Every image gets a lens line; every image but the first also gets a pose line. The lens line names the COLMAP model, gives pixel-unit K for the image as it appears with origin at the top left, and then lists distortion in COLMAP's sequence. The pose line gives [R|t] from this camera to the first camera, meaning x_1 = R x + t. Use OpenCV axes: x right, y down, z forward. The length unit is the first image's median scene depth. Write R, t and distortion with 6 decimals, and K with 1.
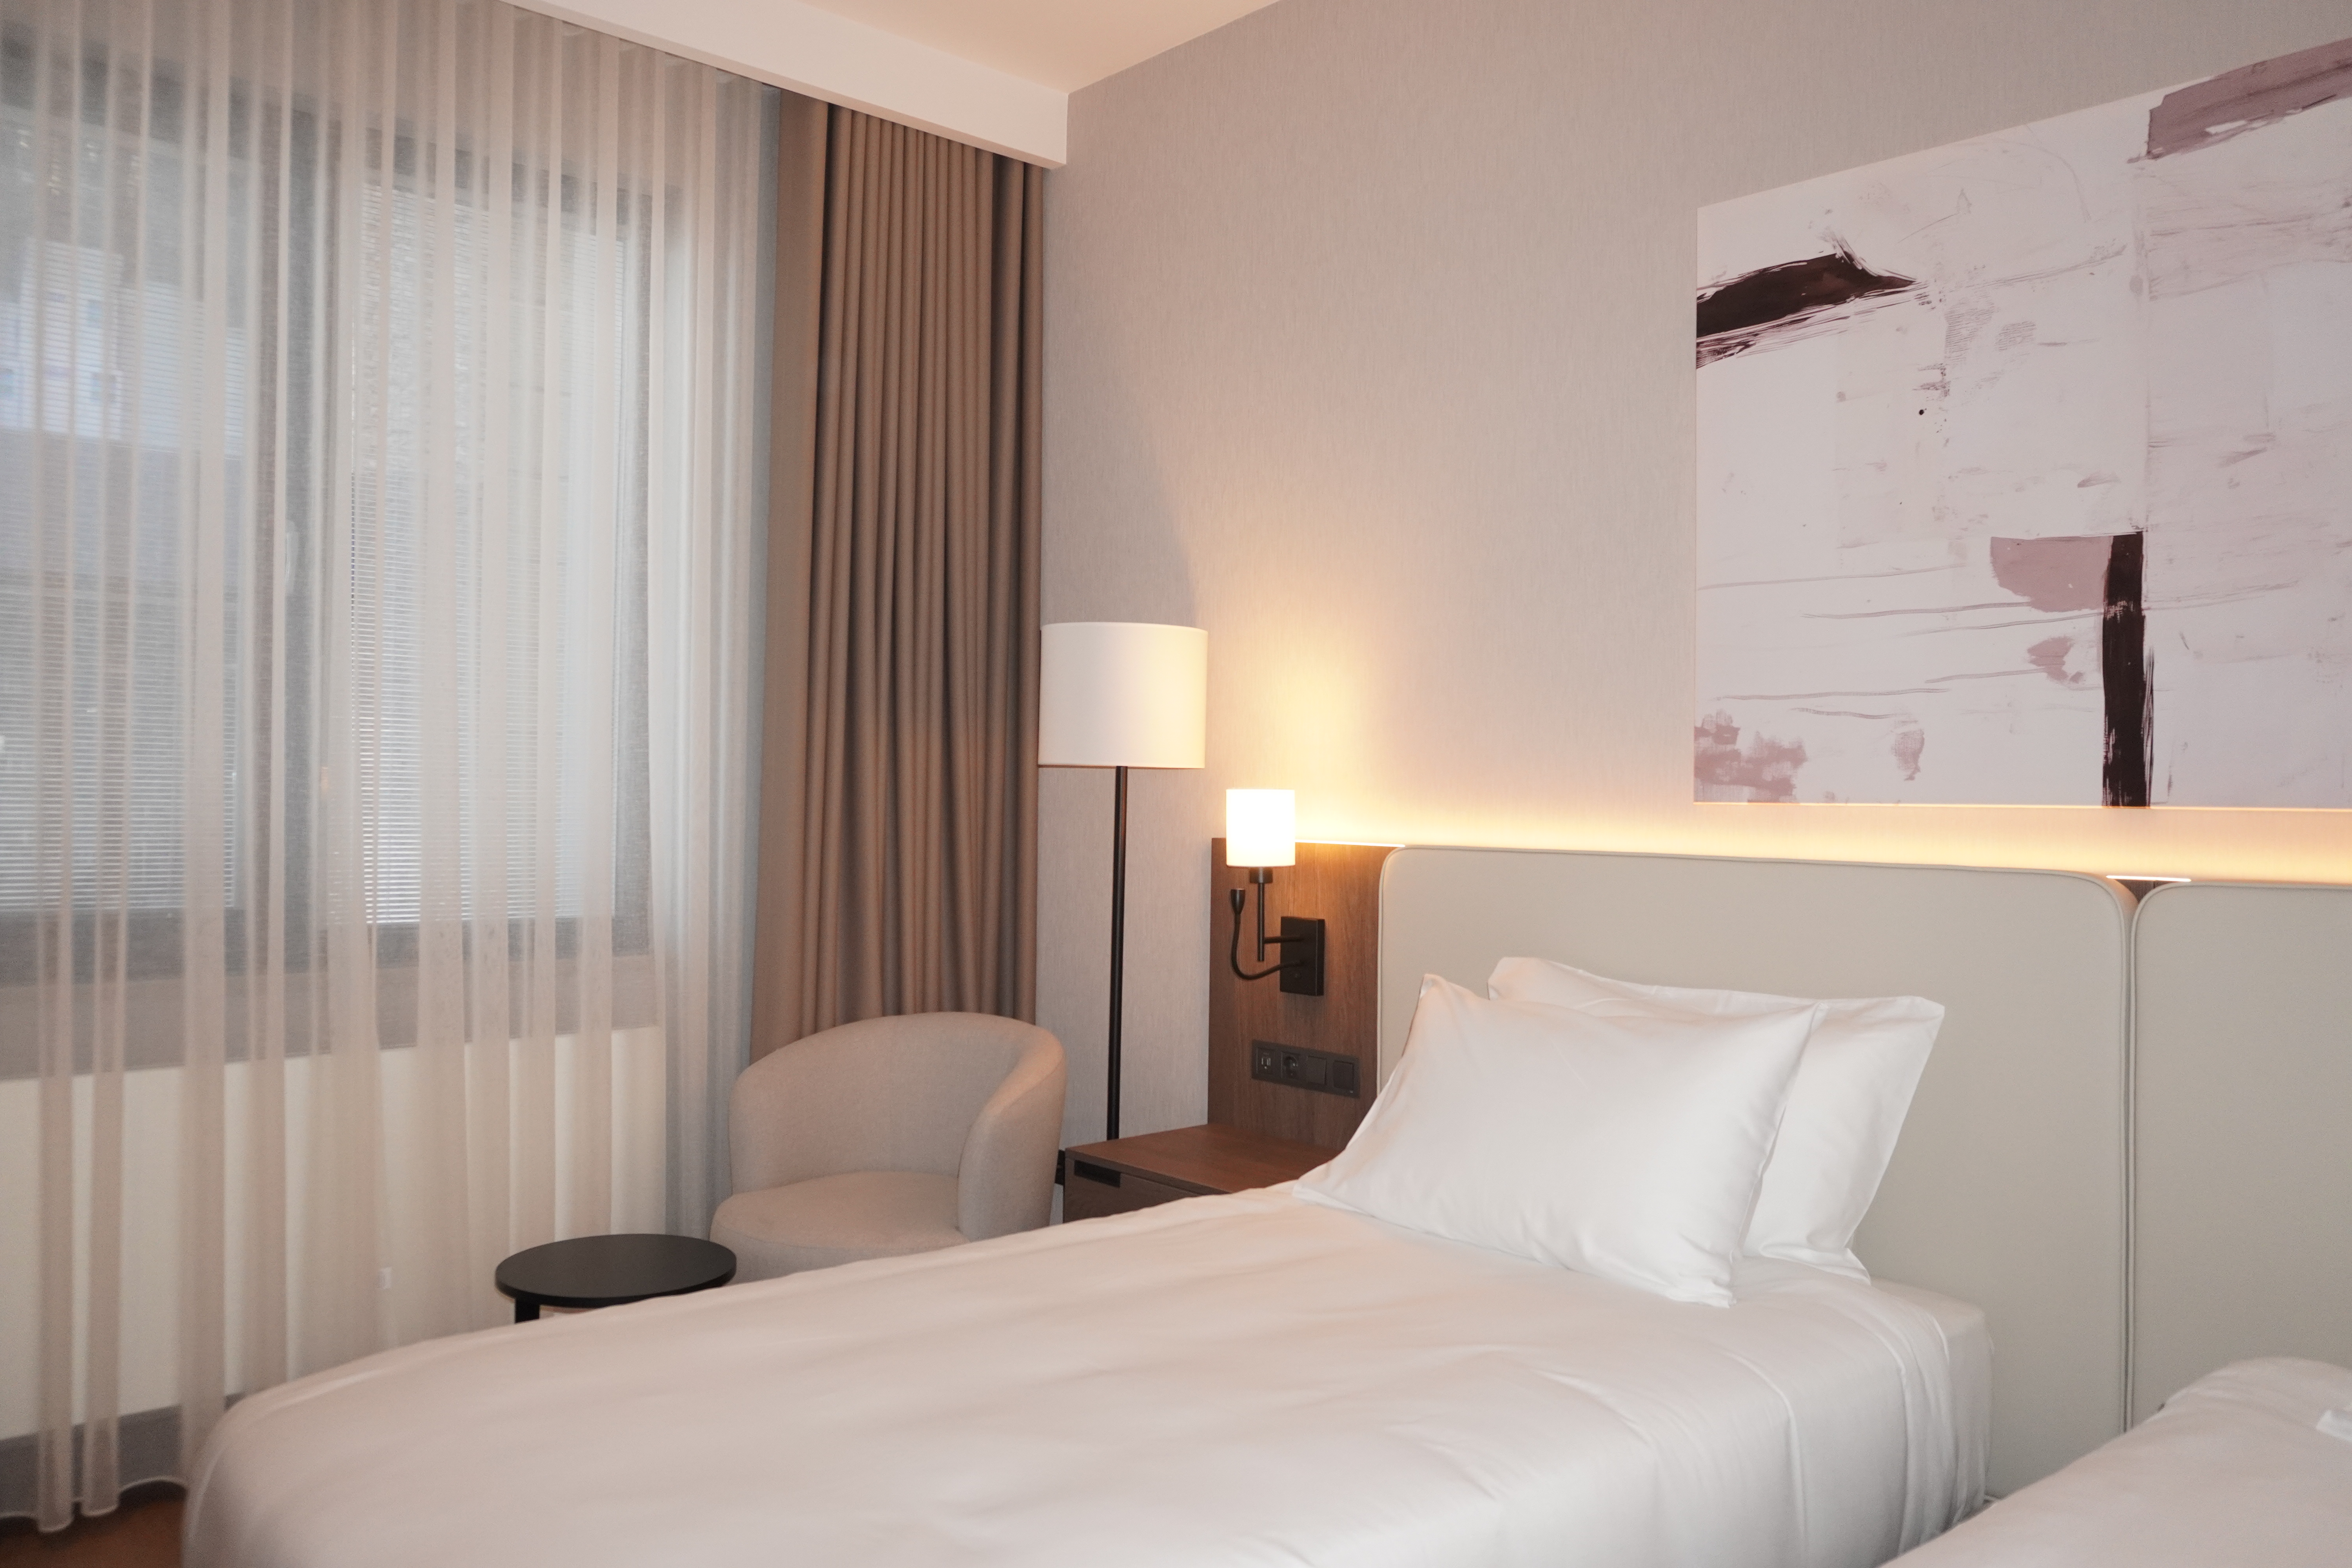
lens RADIAL K [[1857.6, 0, 1176.0], [0, 1857.6, 784.0], [0, 0, 1]] dist [-0.002341, 0.003756]
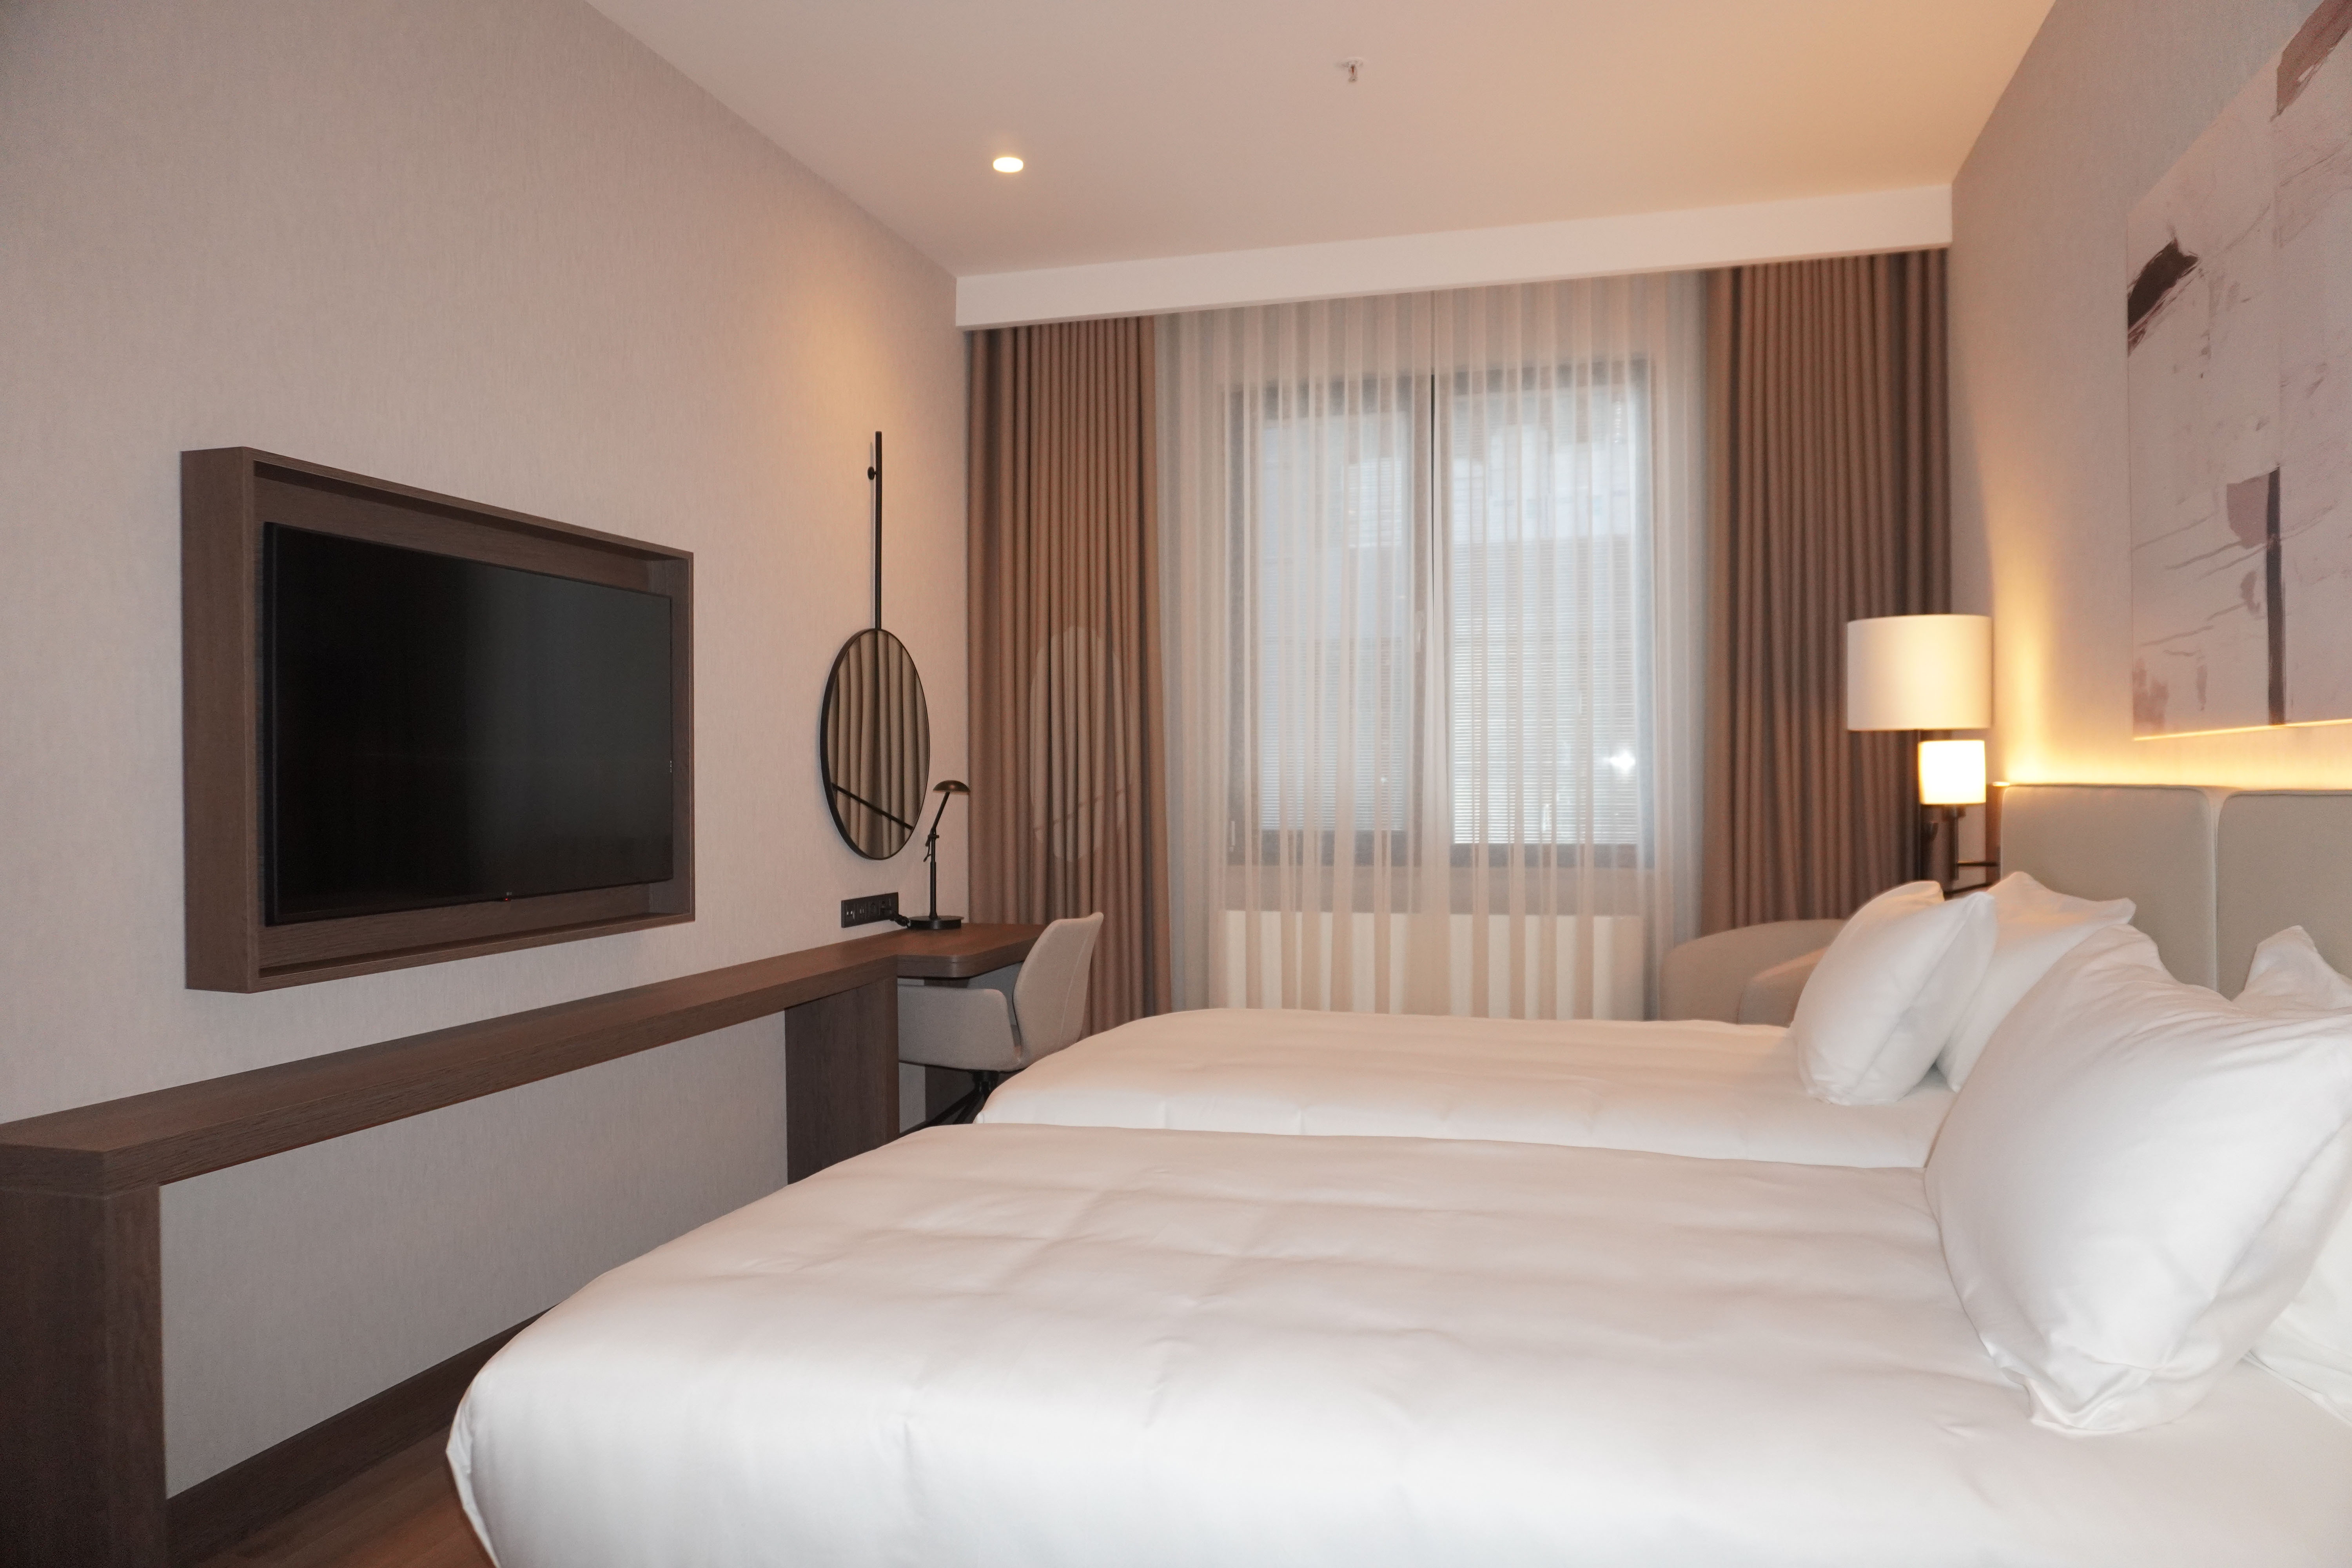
lens RADIAL K [[1590.5, 0, 1176.0], [0, 1590.5, 784.0], [0, 0, 1]] dist [-0.003542, 0.000318]
pose [[0.543029, -0.021544, -0.839438, 0.735703], [0.028739, 0.999562, -0.007062, 0.026707], [0.839222, -0.020290, 0.543410, -0.023401]]
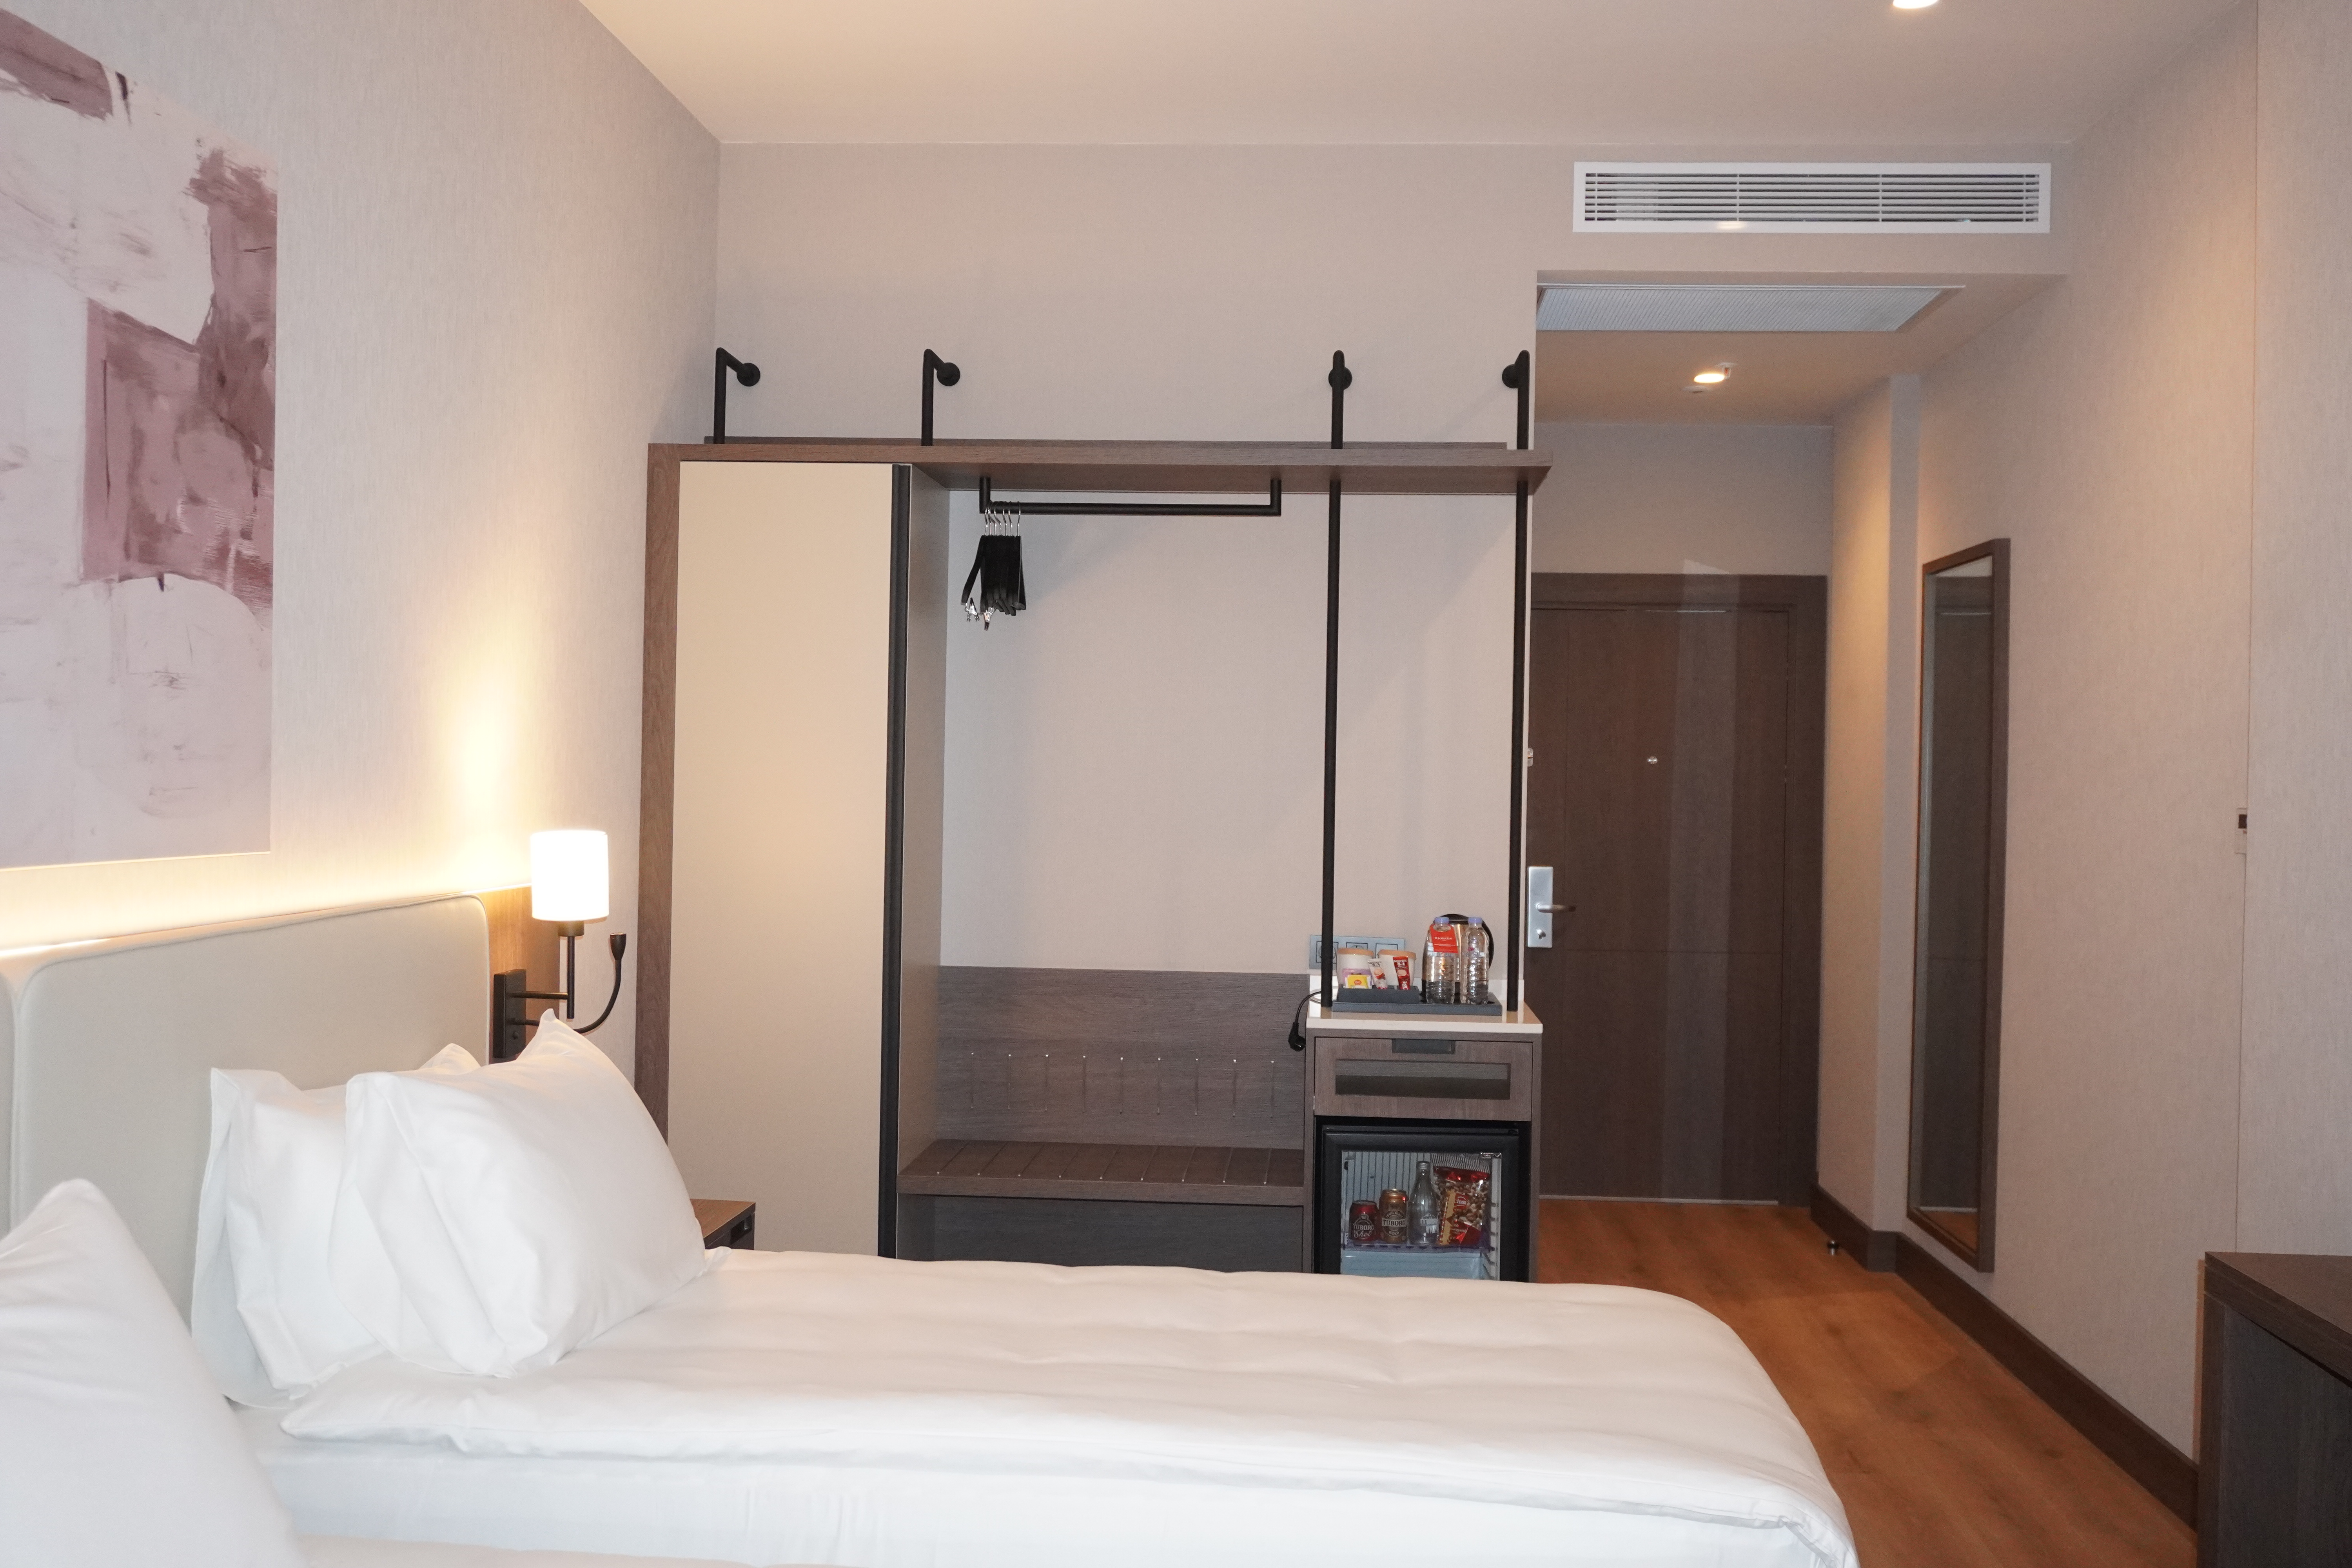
lens RADIAL K [[2250.5, 0, 1176.0], [0, 2250.5, 784.0], [0, 0, 1]] dist [0.008059, 0.008531]
pose [[-0.691757, -0.036524, 0.721206, -0.434641], [-0.037827, 0.999182, 0.014318, -0.047938], [-0.721139, -0.017376, -0.692573, 1.009760]]
